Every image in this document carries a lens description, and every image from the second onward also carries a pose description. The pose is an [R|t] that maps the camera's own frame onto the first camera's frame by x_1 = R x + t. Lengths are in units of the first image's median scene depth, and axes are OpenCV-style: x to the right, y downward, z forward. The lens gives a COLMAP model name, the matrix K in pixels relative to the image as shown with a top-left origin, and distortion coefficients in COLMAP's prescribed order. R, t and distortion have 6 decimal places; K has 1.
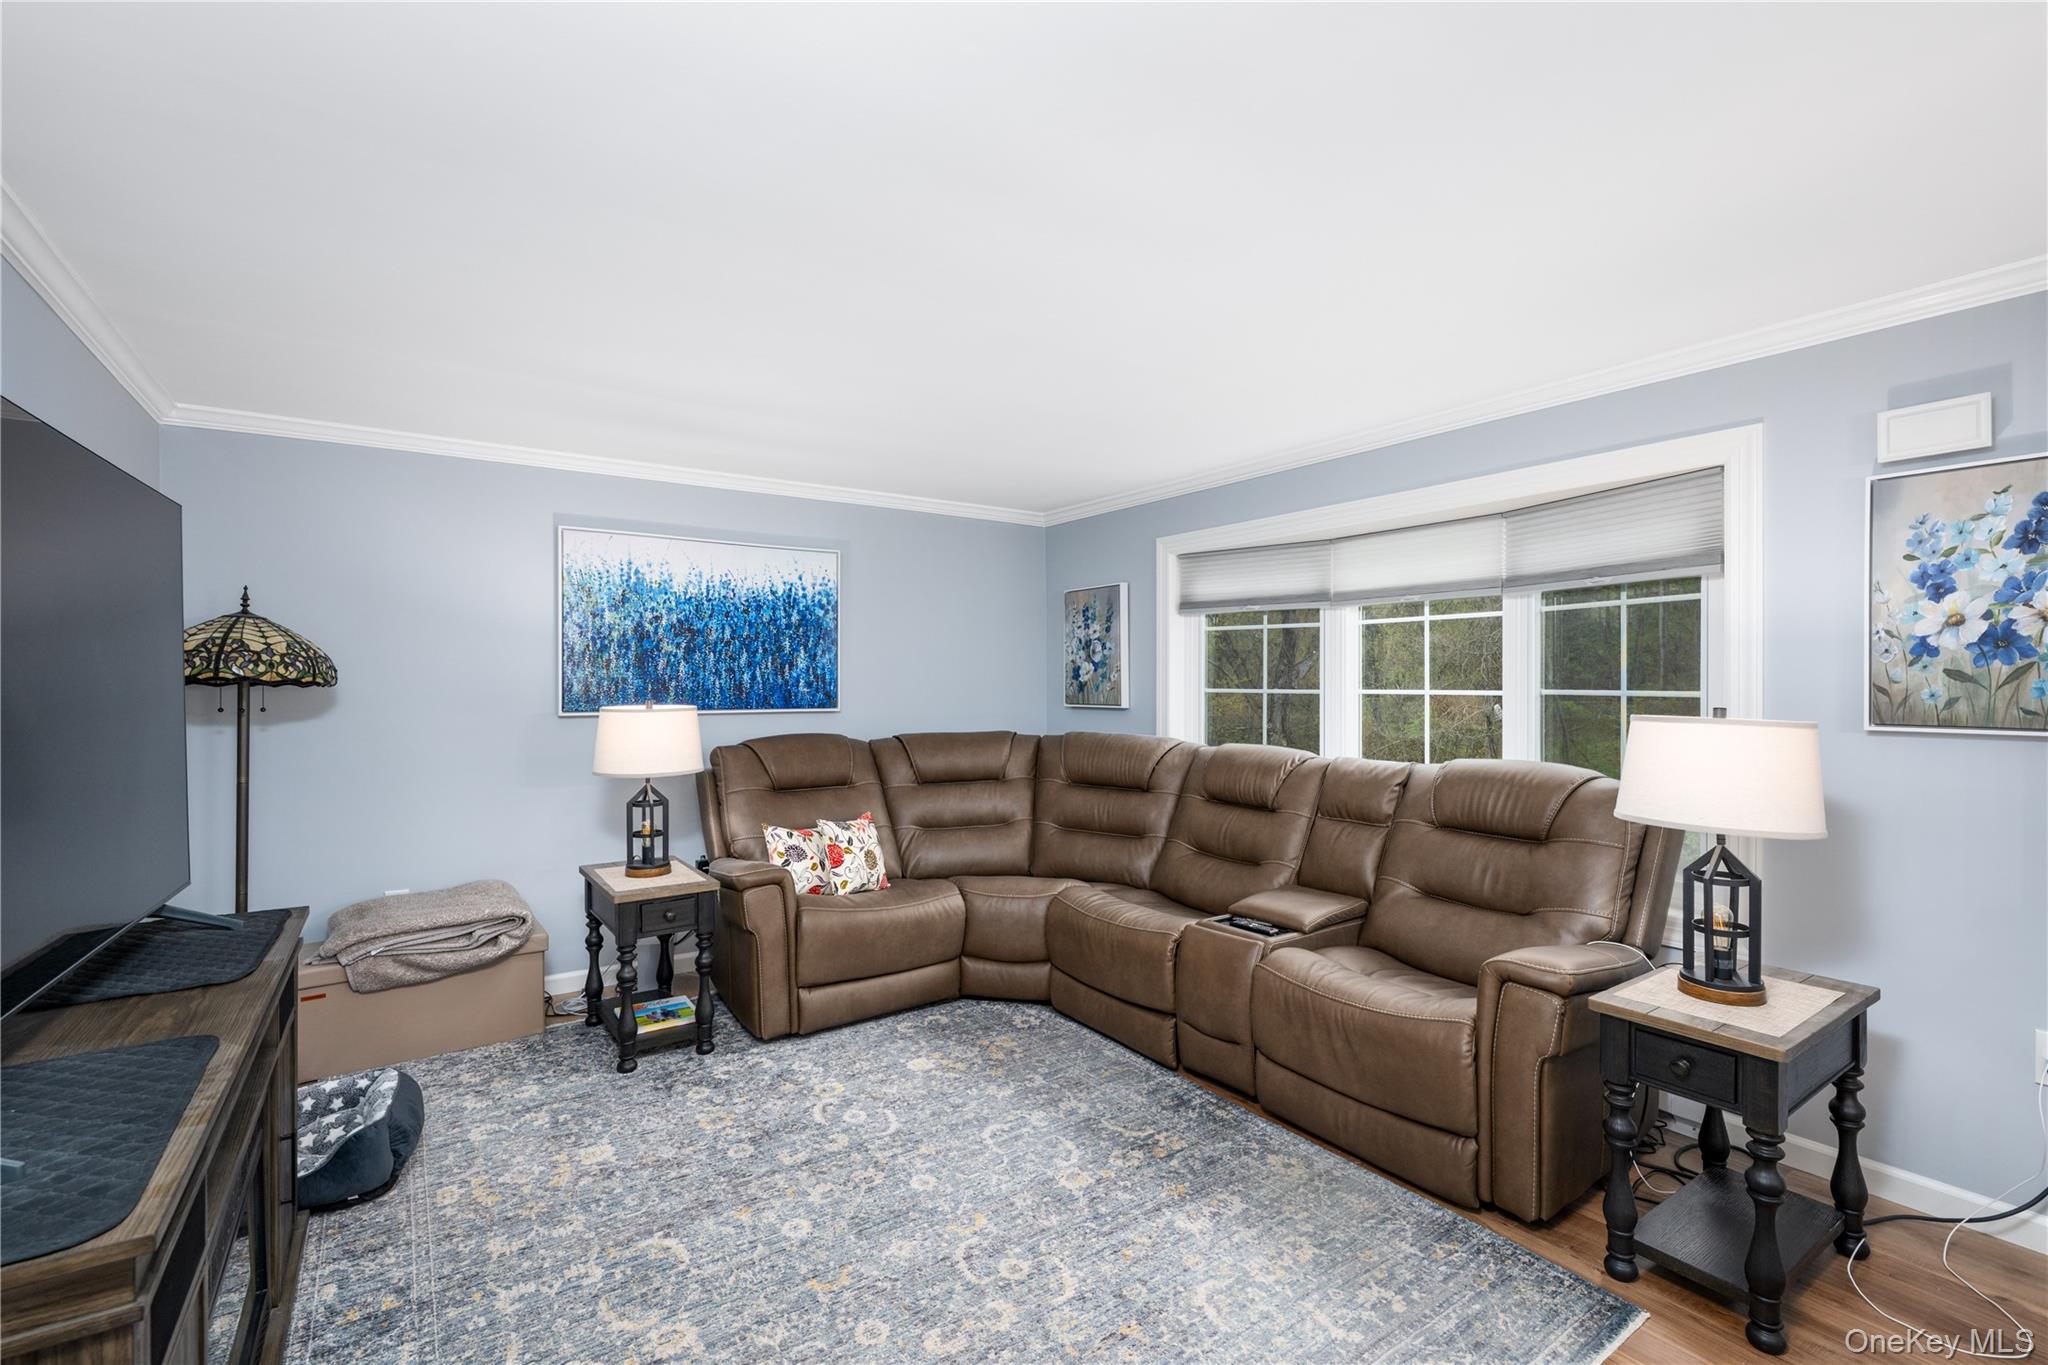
lens RADIAL K [[900.4, 0, 1021.8], [0, 900.4, 684.5], [0, 0, 1]] dist [-0.000082, 0.000235]
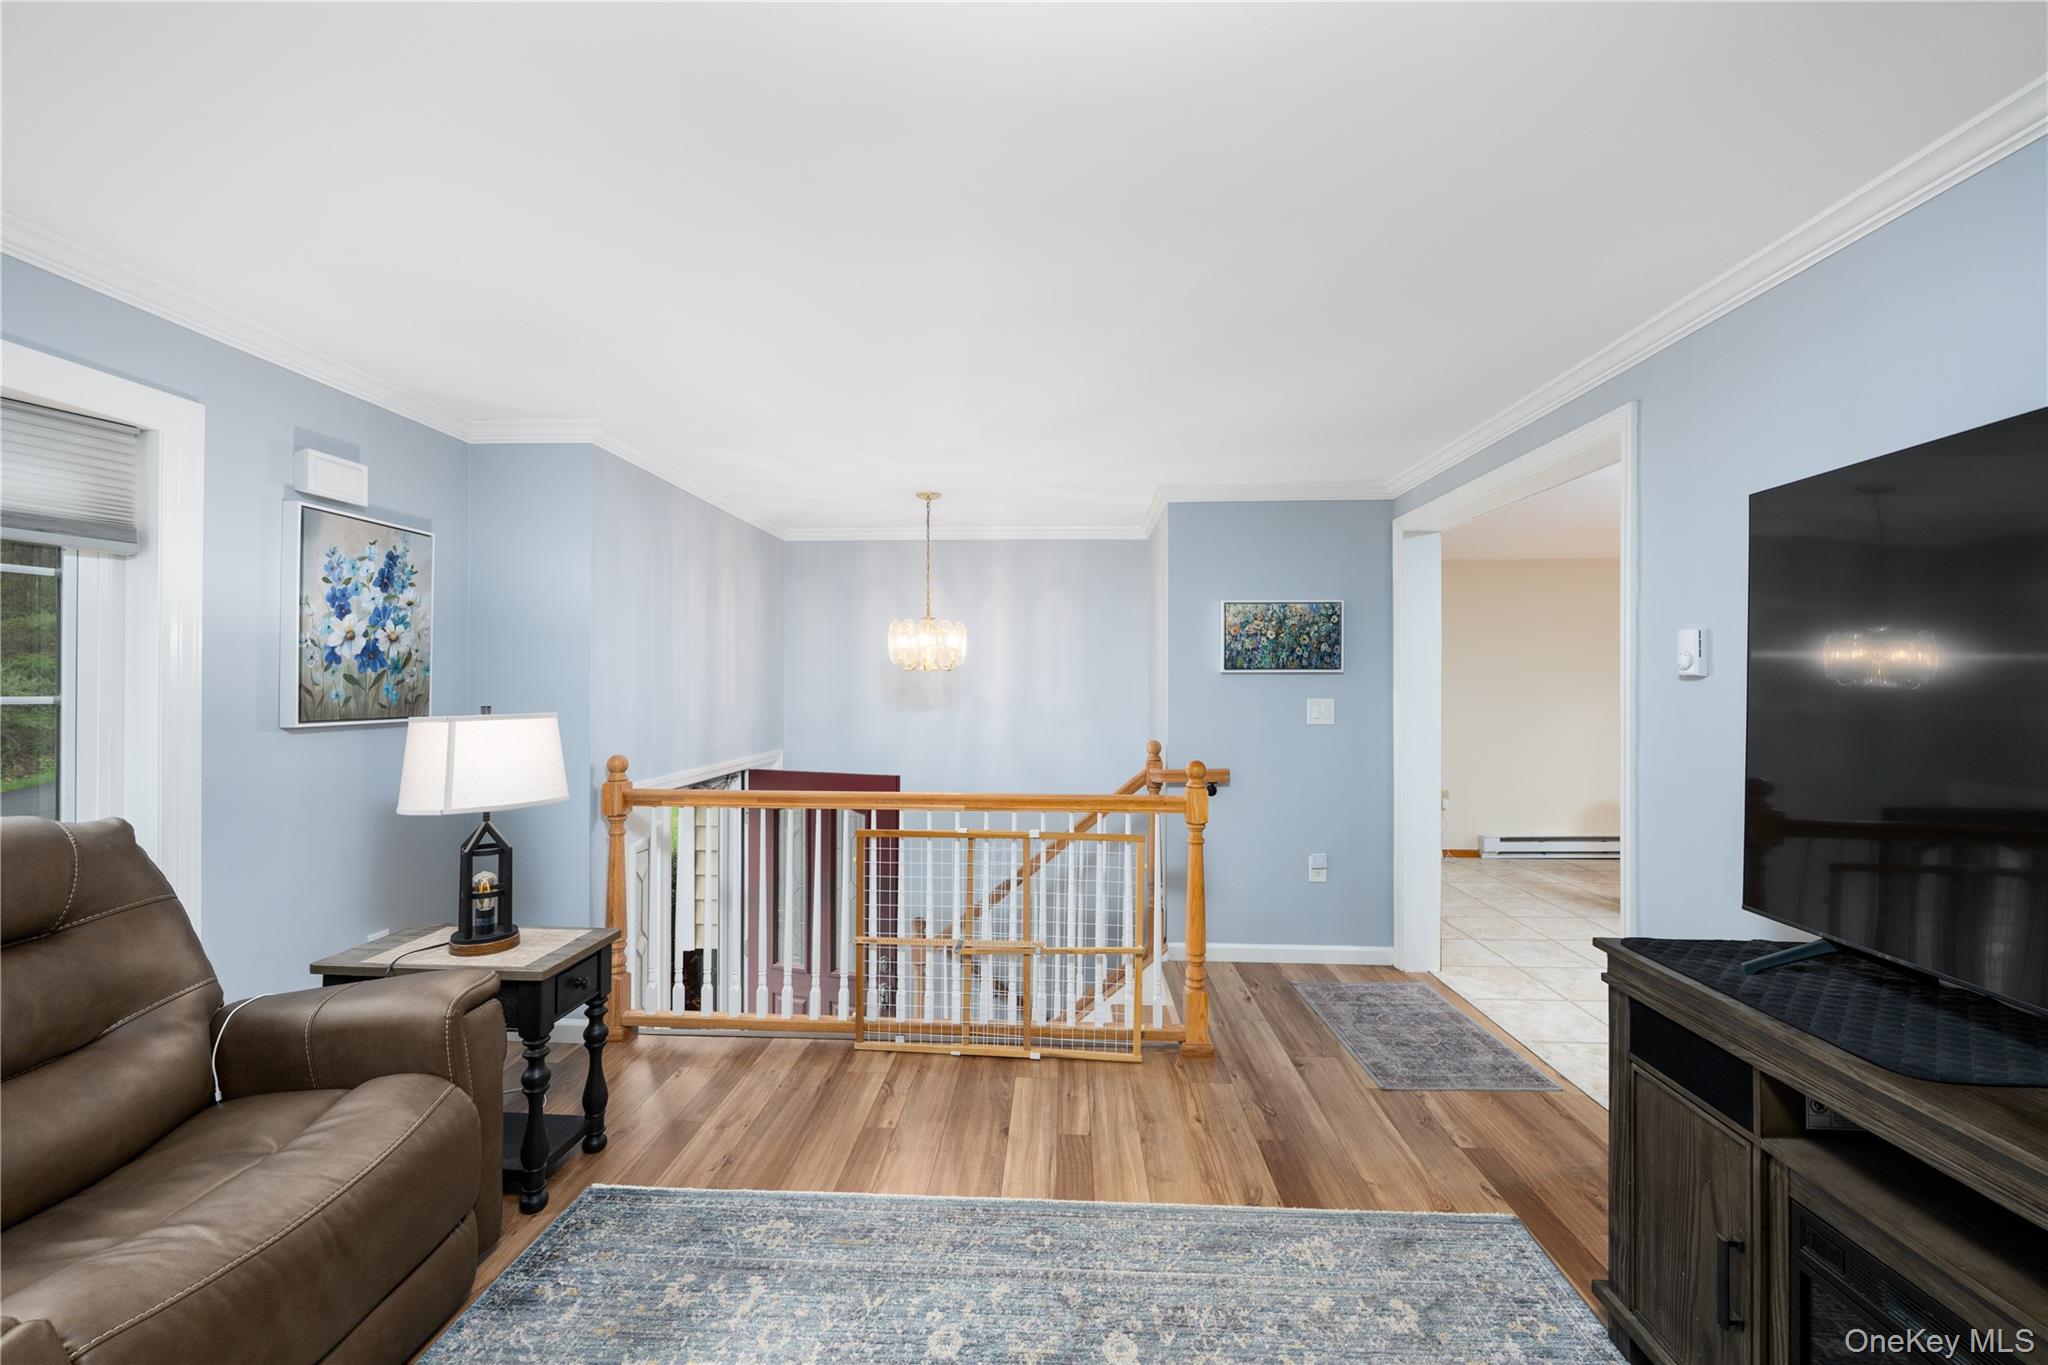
lens RADIAL K [[798.4, 0, 1025.0], [0, 798.4, 682.7], [0, 0, 1]] dist [-0.001699, 0.000004]
pose [[-0.787670, -0.001020, 0.616096, -0.406564], [-0.001734, 0.999998, -0.000561, -0.006022], [-0.616095, -0.001511, -0.787671, 1.295943]]
